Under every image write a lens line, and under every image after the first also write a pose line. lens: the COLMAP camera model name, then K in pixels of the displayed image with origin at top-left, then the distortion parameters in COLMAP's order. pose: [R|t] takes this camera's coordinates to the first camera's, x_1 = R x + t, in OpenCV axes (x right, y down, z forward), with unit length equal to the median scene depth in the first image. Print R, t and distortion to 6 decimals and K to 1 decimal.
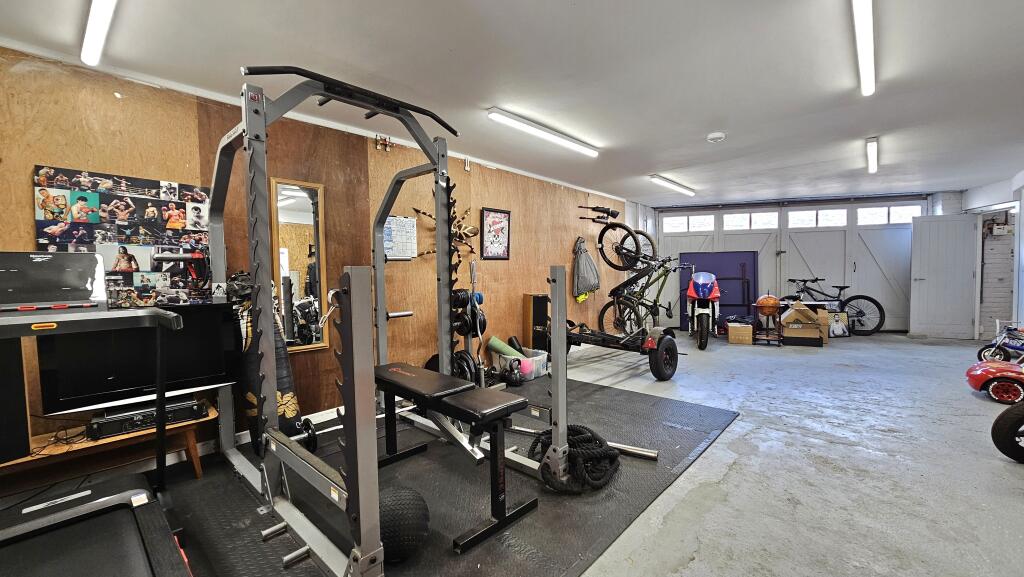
lens RADIAL K [[419.5, 0, 511.3], [0, 419.5, 291.4], [0, 0, 1]] dist [0.000569, 0.000069]
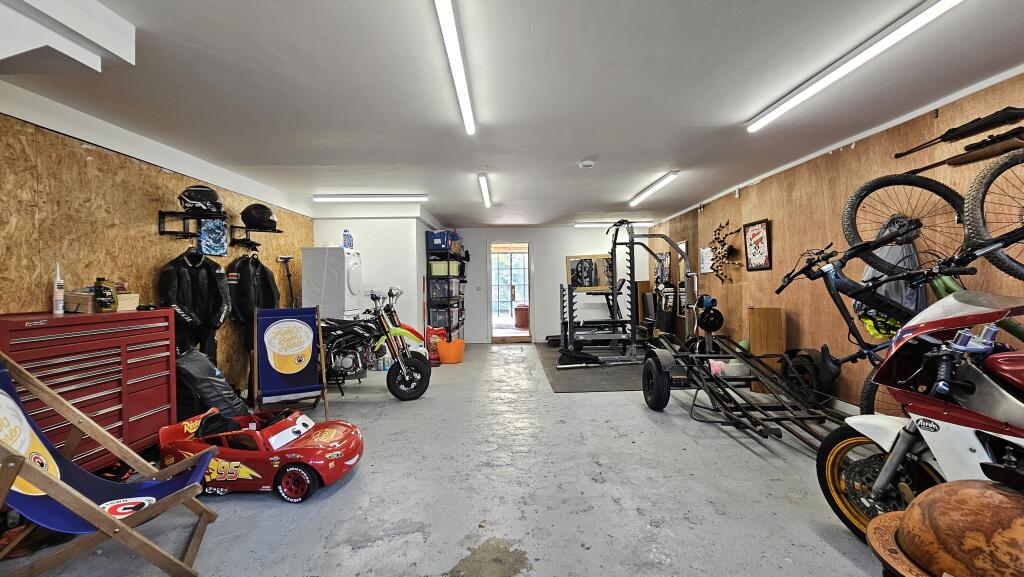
lens RADIAL K [[419.5, 0, 511.3], [0, 419.5, 291.4], [0, 0, 1]] dist [0.000569, 0.000069]
pose [[-0.741269, 0.033385, -0.670378, 1.136649], [-0.006313, 0.998371, 0.056699, -0.079979], [0.671179, 0.046262, -0.739851, 1.395999]]
